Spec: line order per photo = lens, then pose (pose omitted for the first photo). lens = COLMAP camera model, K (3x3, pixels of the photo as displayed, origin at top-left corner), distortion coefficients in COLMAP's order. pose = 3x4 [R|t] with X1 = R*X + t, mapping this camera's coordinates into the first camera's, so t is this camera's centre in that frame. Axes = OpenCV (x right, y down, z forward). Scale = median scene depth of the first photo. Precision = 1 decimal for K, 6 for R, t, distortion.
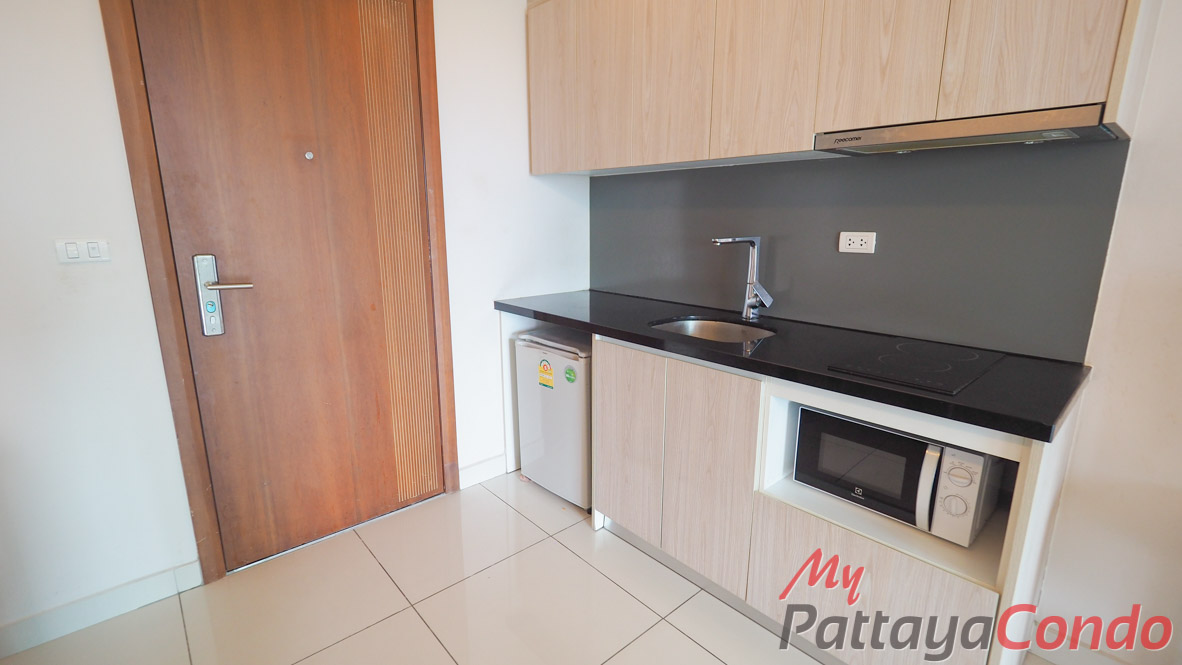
lens RADIAL K [[526.8, 0, 574.6], [0, 526.8, 331.2], [0, 0, 1]] dist [-0.002001, -0.000180]
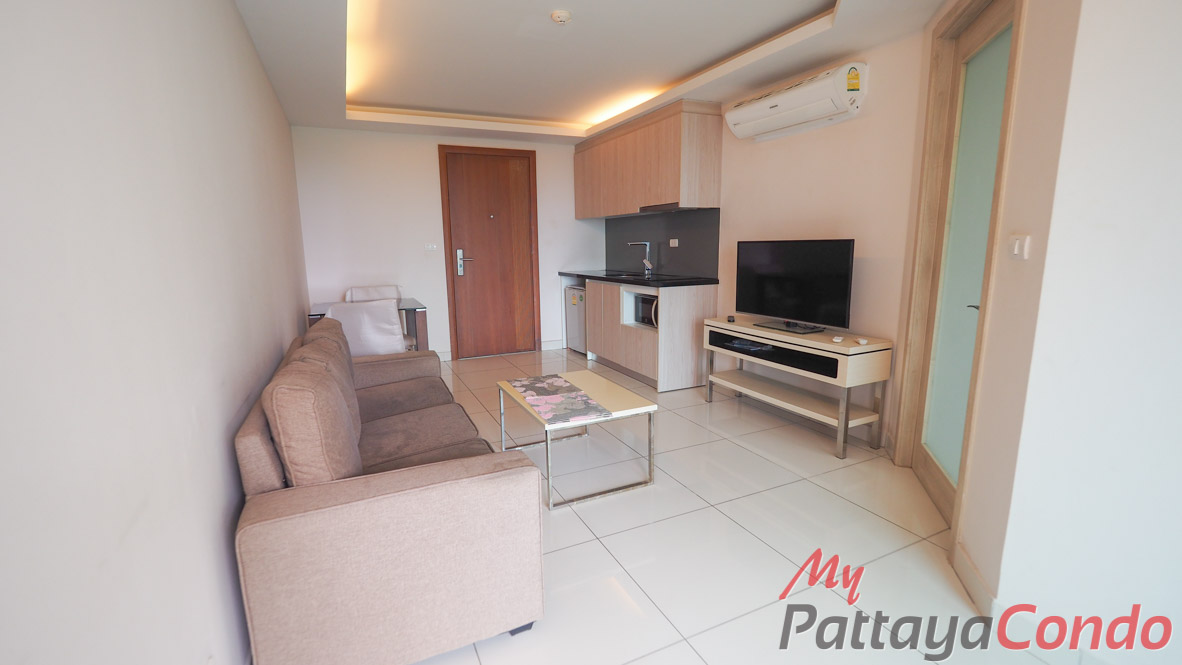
lens RADIAL K [[495.4, 0, 577.0], [0, 495.4, 331.6], [0, 0, 1]] dist [-0.002444, -0.000254]
pose [[0.962654, 0.033905, -0.268603, 0.598331], [-0.045183, 0.998333, -0.035916, 0.320057], [0.266938, 0.046711, 0.962581, -1.251380]]
